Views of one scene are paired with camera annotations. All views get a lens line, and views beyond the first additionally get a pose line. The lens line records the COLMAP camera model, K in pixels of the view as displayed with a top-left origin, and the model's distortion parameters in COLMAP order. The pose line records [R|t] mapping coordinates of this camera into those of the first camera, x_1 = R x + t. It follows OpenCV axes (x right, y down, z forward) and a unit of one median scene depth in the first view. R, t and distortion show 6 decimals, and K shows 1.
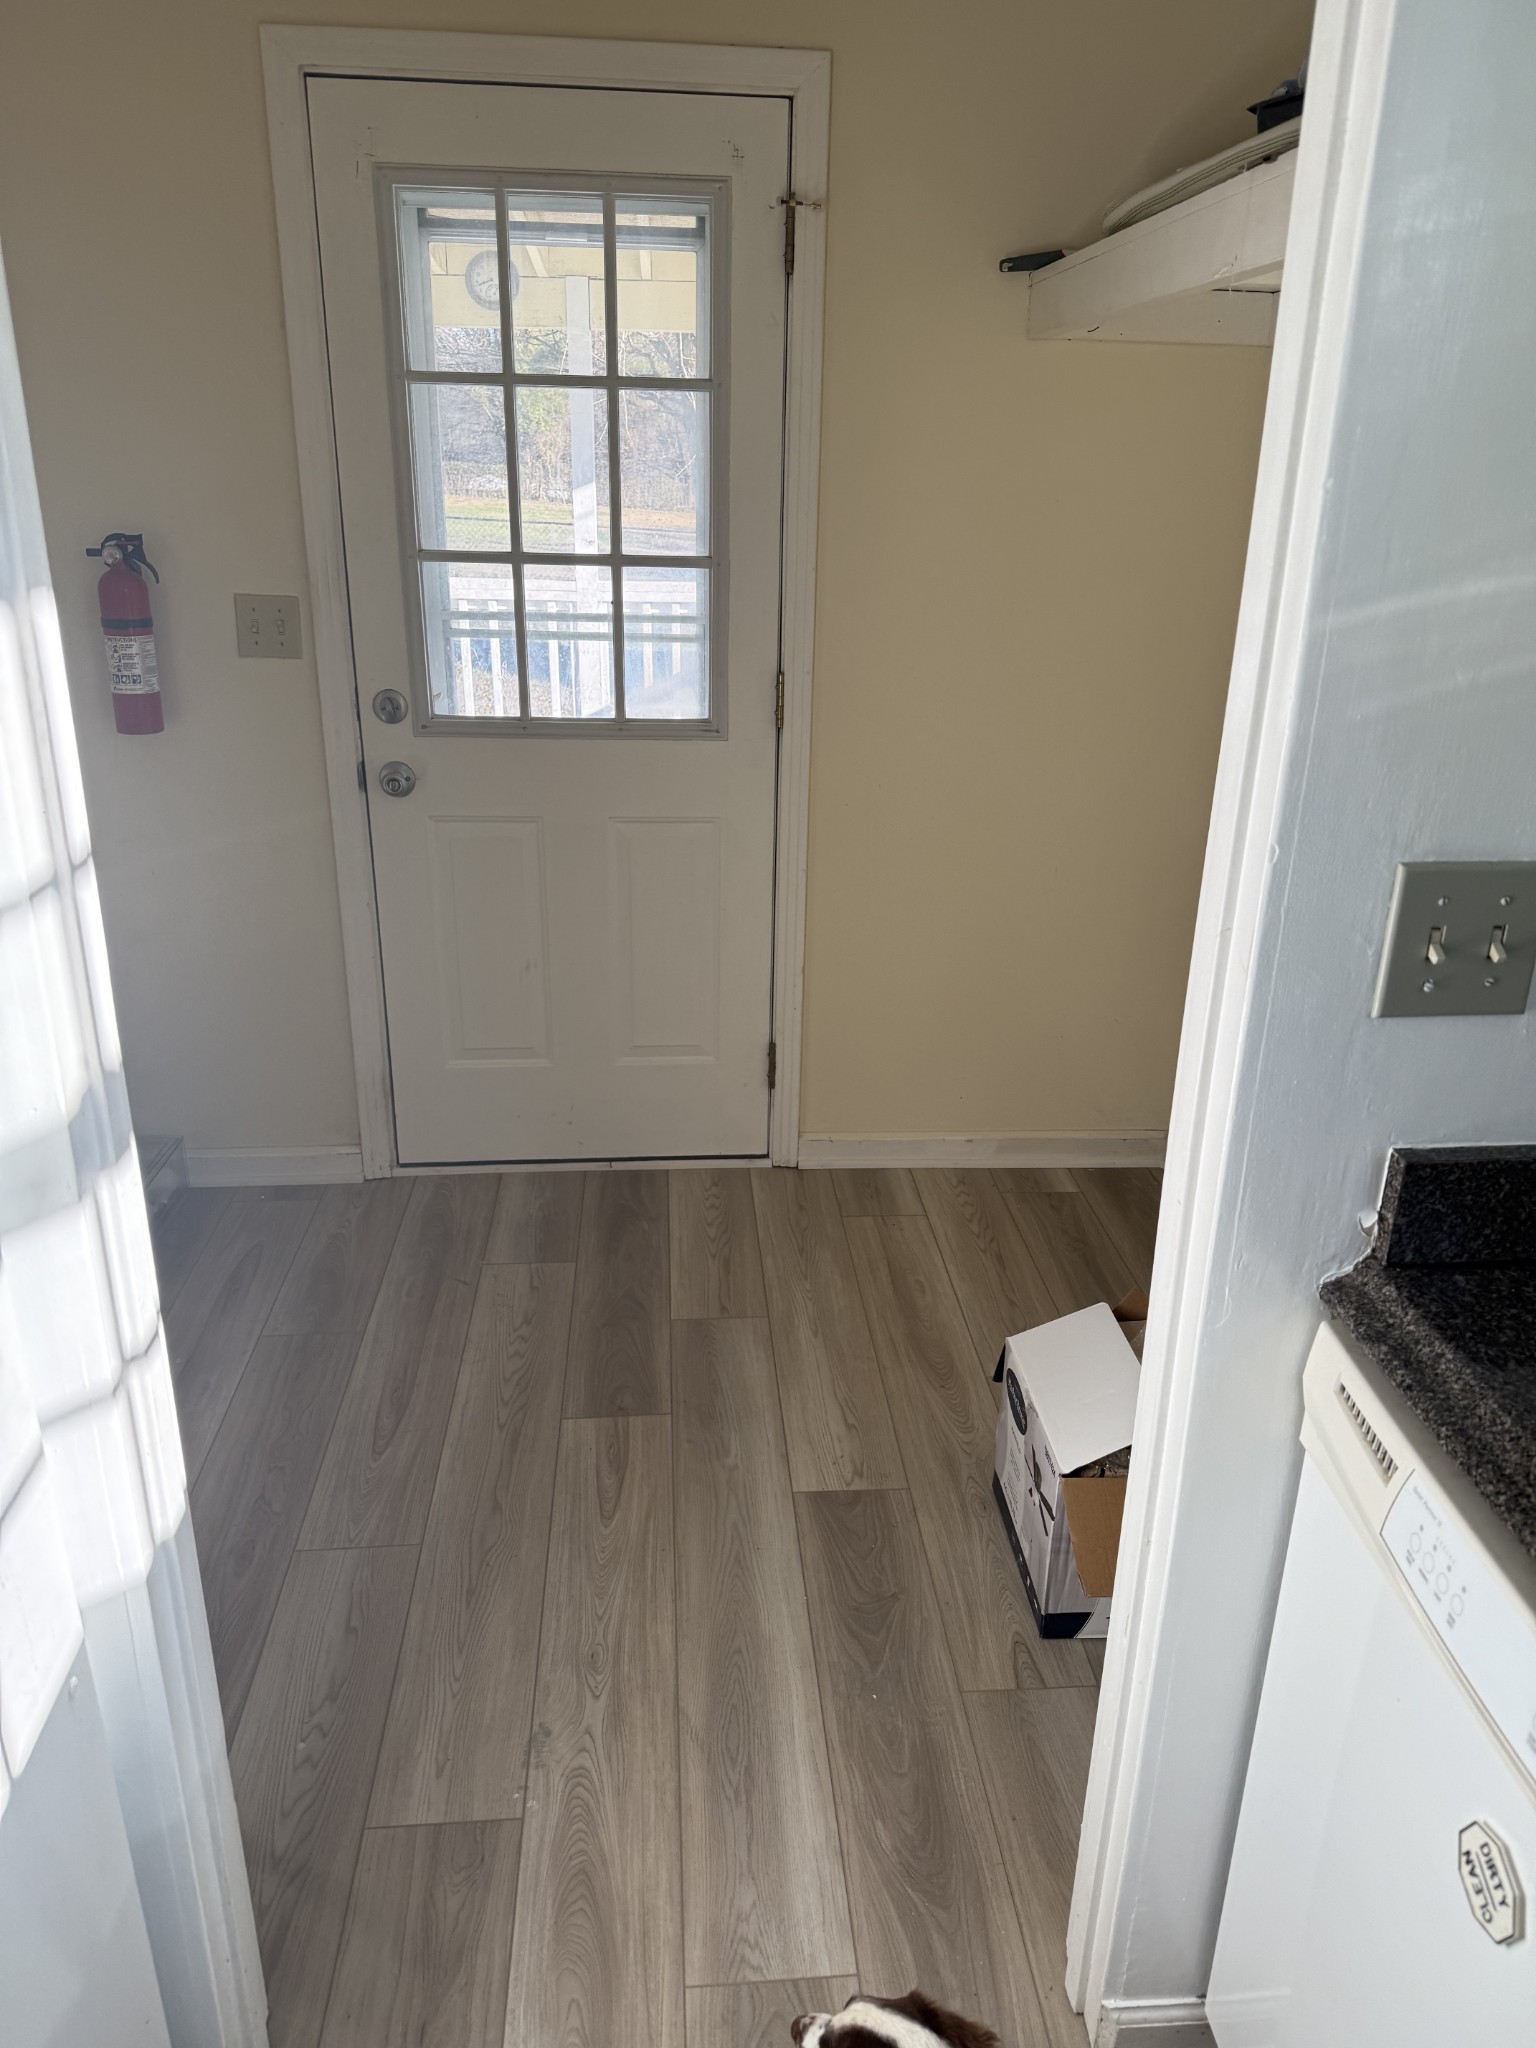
lens RADIAL K [[1563.0, 0, 768.0], [0, 1563.0, 1024.0], [0, 0, 1]] dist [0.093946, -0.151586]
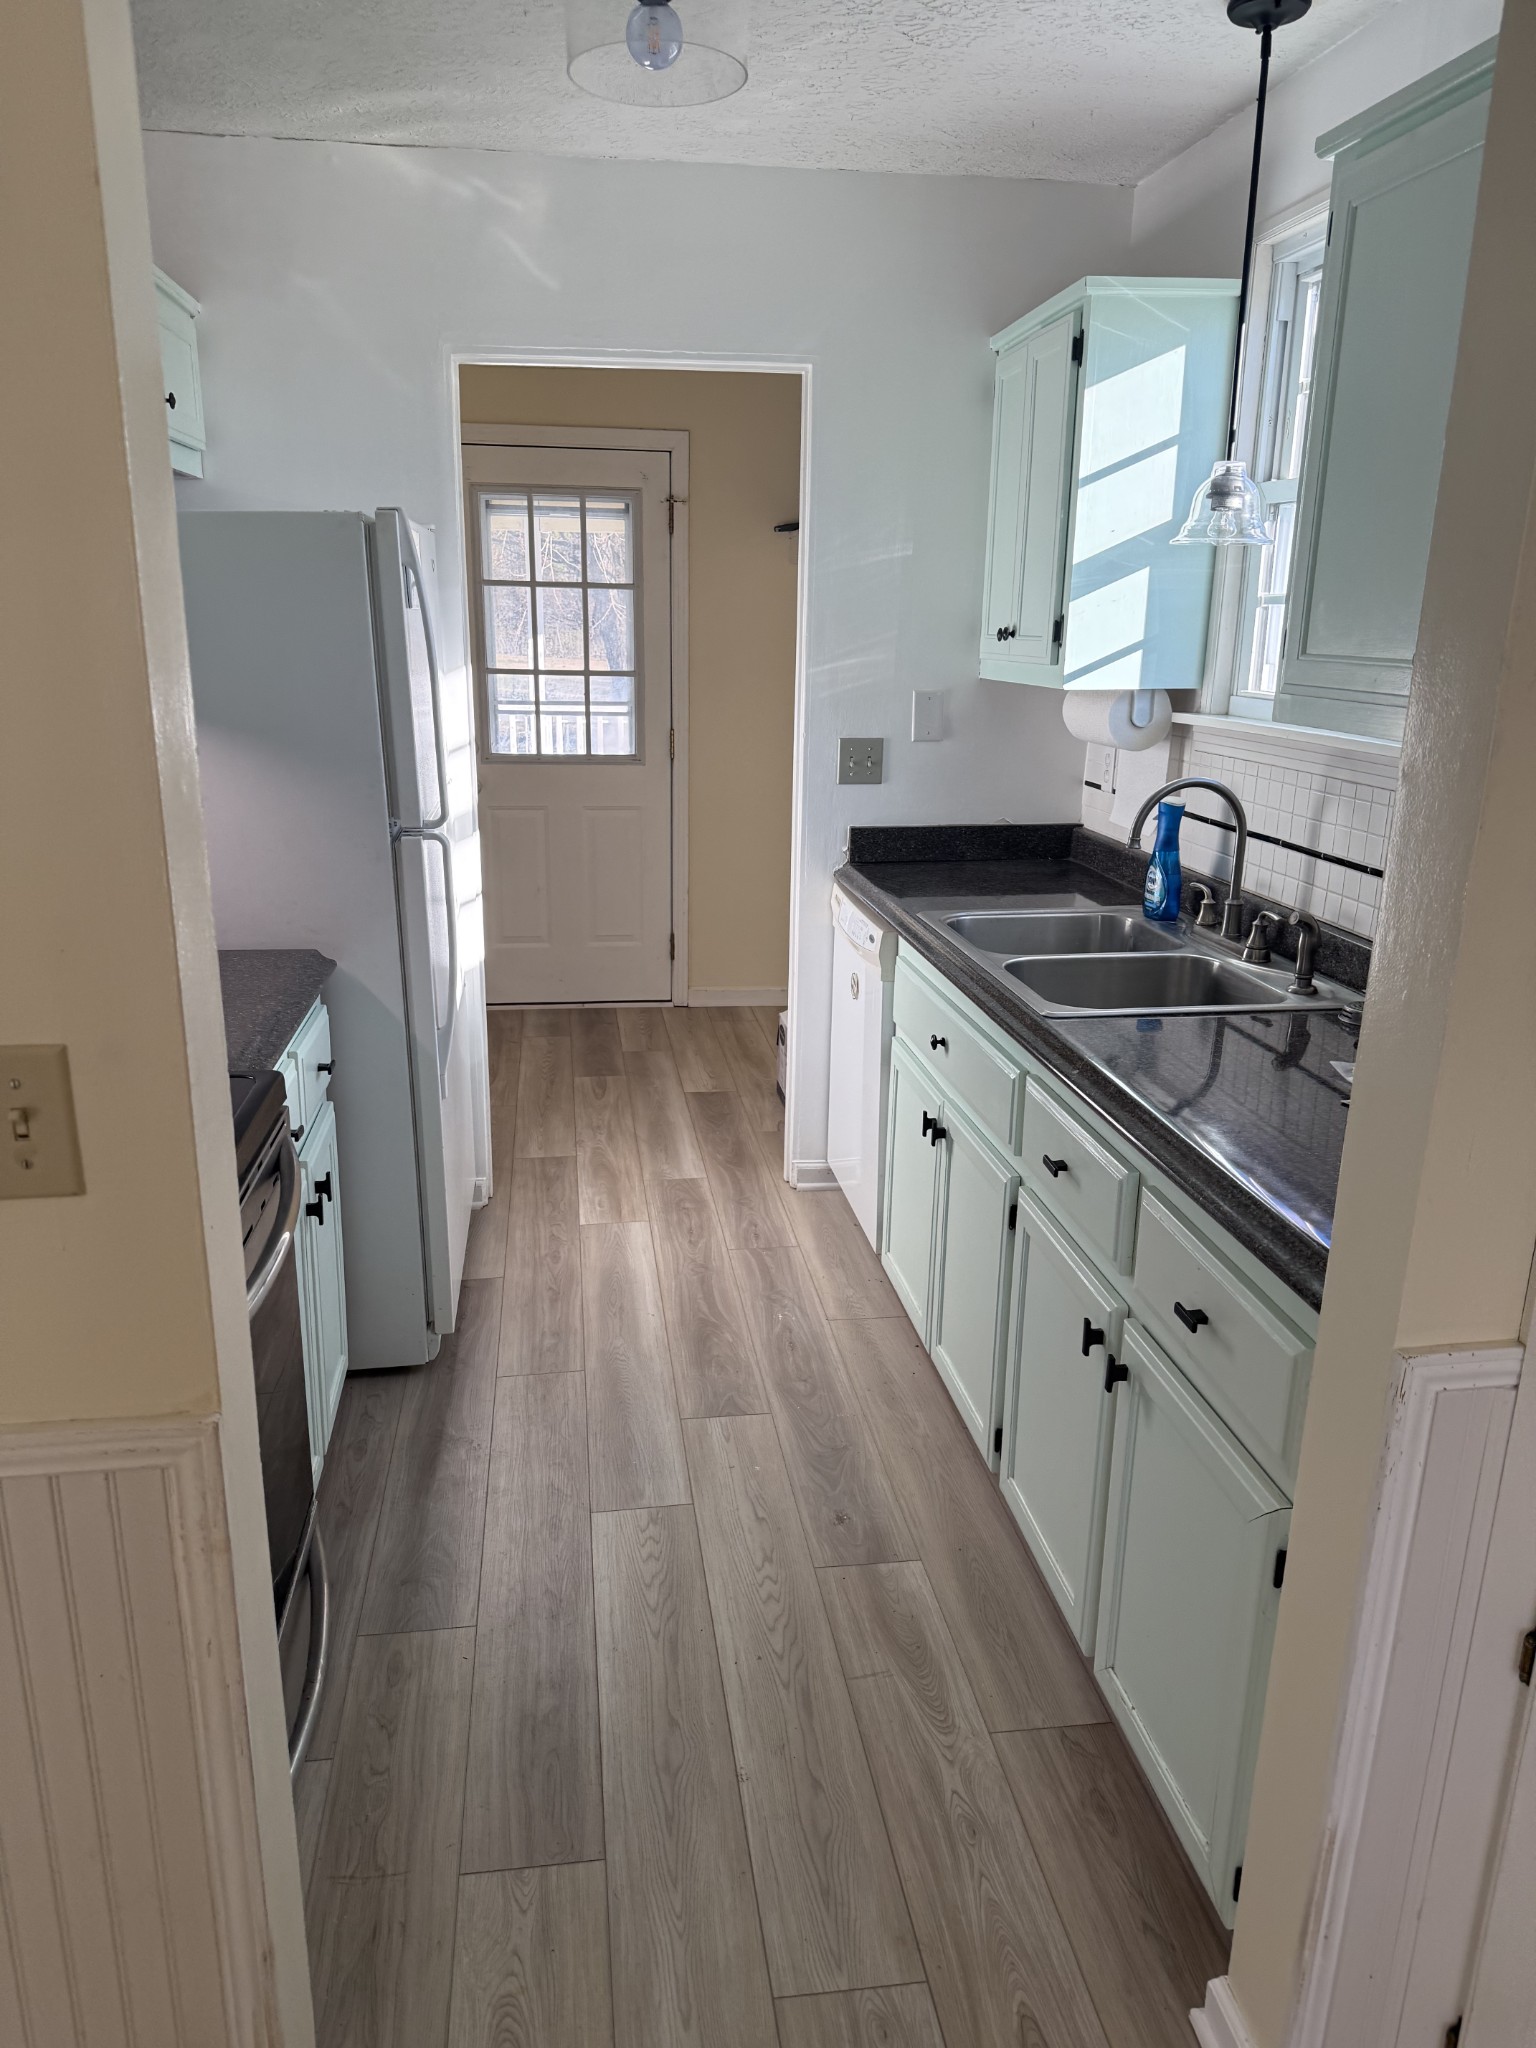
lens RADIAL K [[1458.2, 0, 768.0], [0, 1458.2, 1024.0], [0, 0, 1]] dist [0.128428, -0.191286]
pose [[0.997686, -0.019374, 0.065175, 0.001290], [0.024013, 0.997176, -0.071157, 0.297447], [-0.063612, 0.072557, 0.995334, -0.864267]]
